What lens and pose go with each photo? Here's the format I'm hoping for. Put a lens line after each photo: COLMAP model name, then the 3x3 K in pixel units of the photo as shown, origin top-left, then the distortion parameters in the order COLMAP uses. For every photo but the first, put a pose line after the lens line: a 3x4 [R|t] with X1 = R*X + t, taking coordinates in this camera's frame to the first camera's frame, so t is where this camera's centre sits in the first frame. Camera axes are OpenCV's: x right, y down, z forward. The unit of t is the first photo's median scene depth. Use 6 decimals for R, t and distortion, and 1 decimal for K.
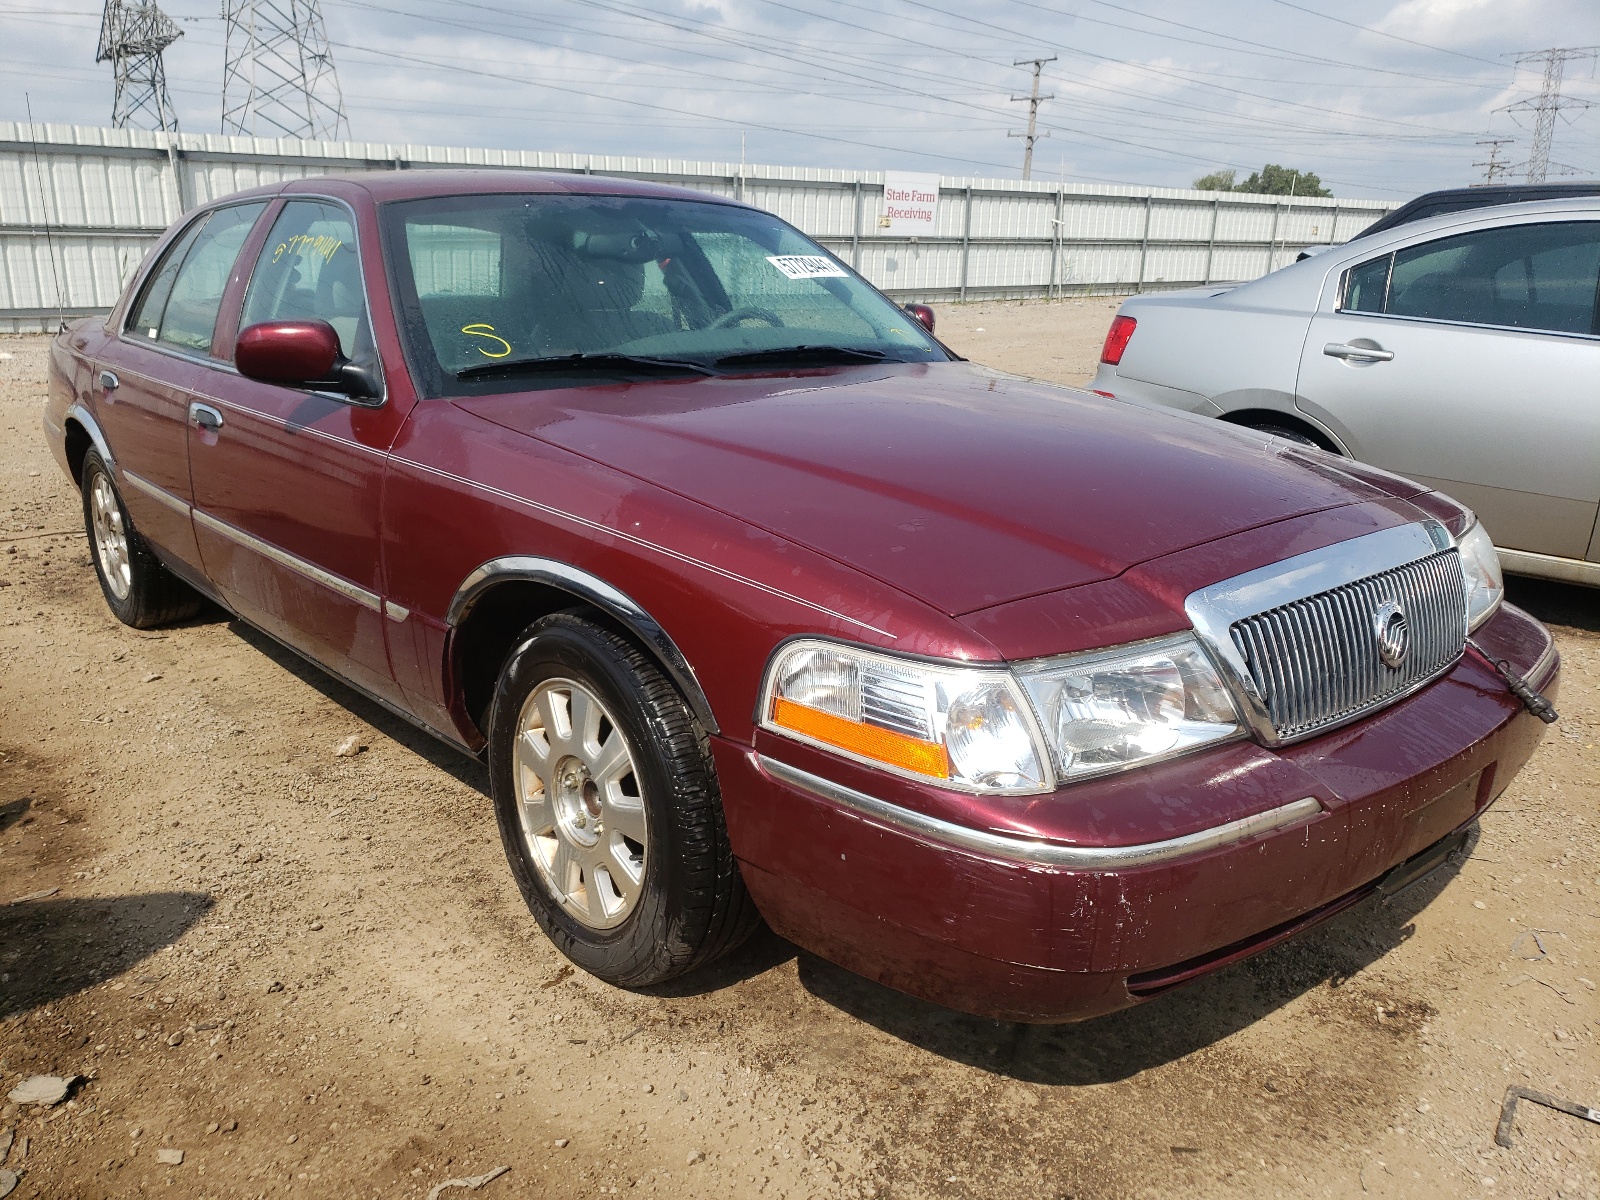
lens RADIAL K [[1248.2, 0, 800.0], [0, 1248.2, 600.0], [0, 0, 1]] dist [-0.005768, -0.003328]
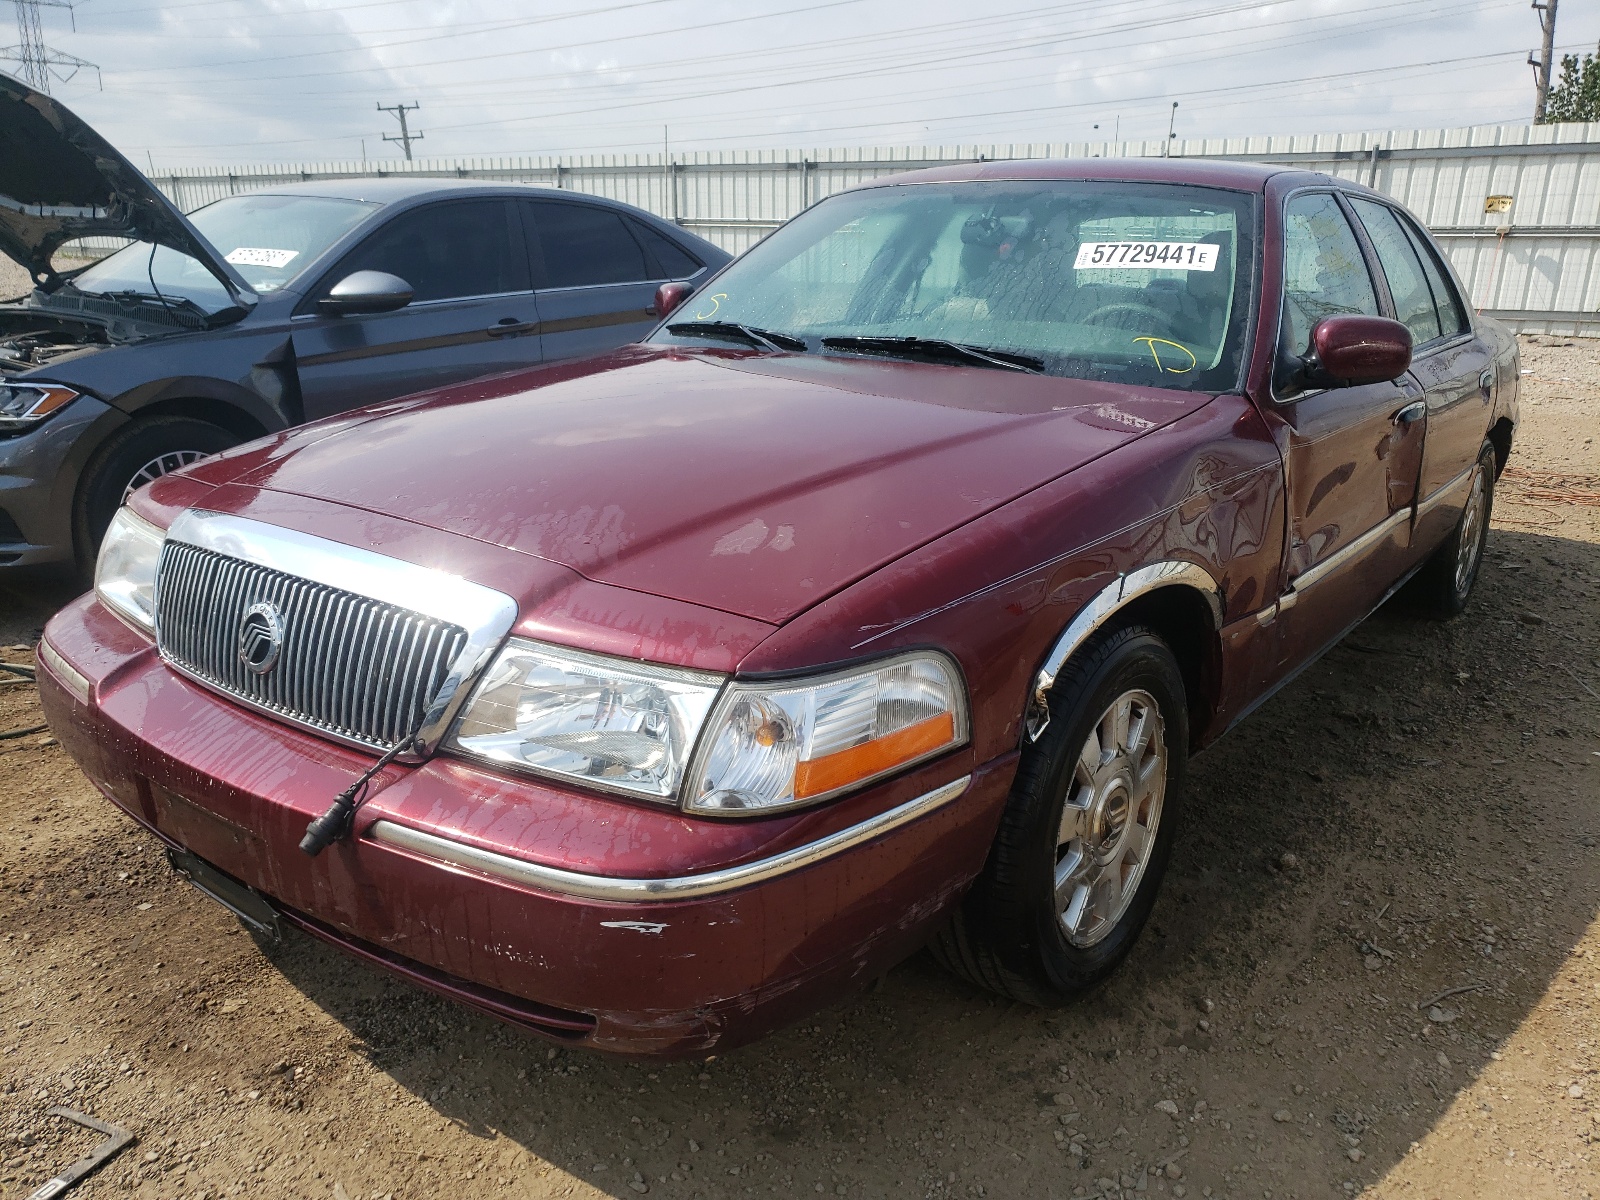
lens RADIAL K [[1197.7, 0, 800.0], [0, 1197.7, 600.0], [0, 0, 1]] dist [0.003144, 0.002710]
pose [[0.233637, 0.284062, -0.929905, 1.182555], [-0.280043, 0.935507, 0.215413, -0.260559], [0.931123, 0.210085, 0.298118, 0.947738]]
